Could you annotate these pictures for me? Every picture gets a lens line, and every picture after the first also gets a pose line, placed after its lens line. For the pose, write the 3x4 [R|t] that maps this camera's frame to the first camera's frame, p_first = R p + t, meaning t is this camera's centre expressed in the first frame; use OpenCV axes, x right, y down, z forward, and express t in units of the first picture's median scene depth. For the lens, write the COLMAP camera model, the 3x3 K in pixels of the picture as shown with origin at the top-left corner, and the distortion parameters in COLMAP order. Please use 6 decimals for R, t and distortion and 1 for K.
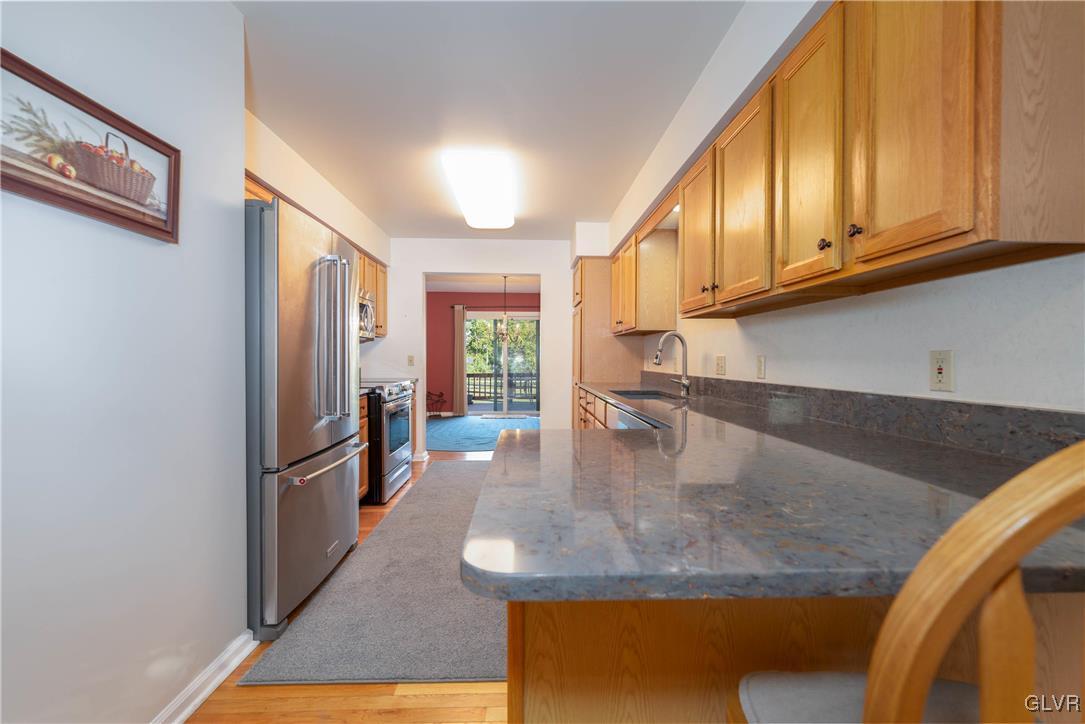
lens RADIAL K [[444.2, 0, 541.6], [0, 444.2, 361.2], [0, 0, 1]] dist [-0.001773, -0.000144]
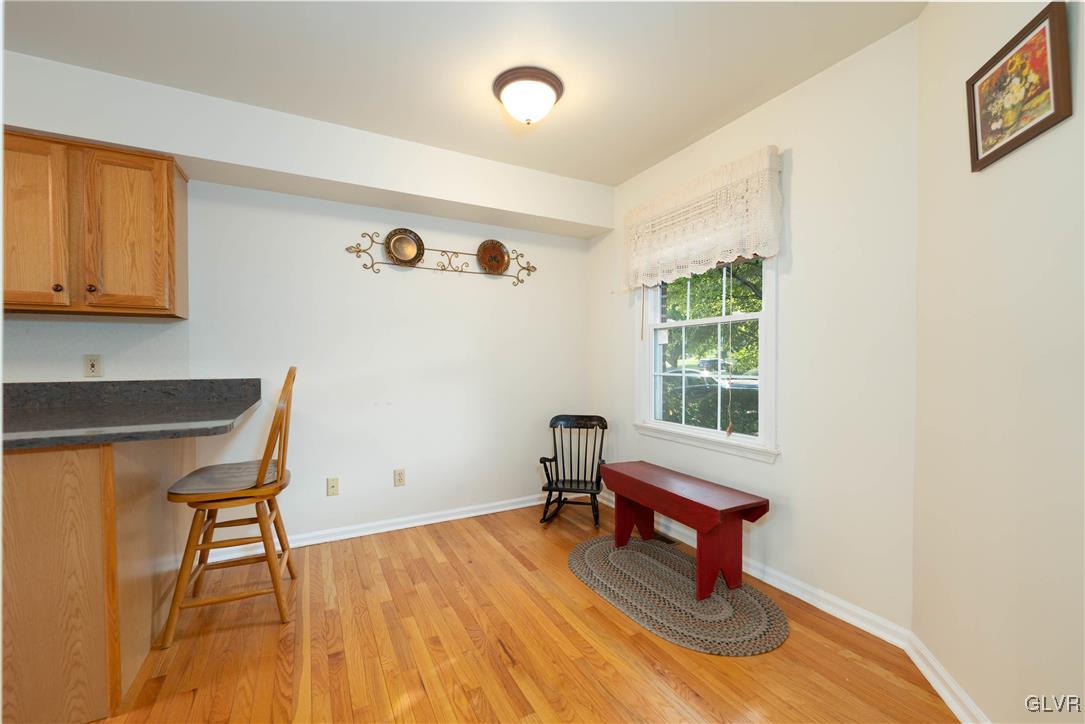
lens RADIAL K [[444.2, 0, 541.4], [0, 444.2, 362.3], [0, 0, 1]] dist [-0.001773, -0.000144]
pose [[-0.430558, -0.009989, 0.902508, -1.677016], [0.001764, 0.999928, 0.011910, -0.012376], [-0.902561, 0.006720, -0.430509, 0.124030]]
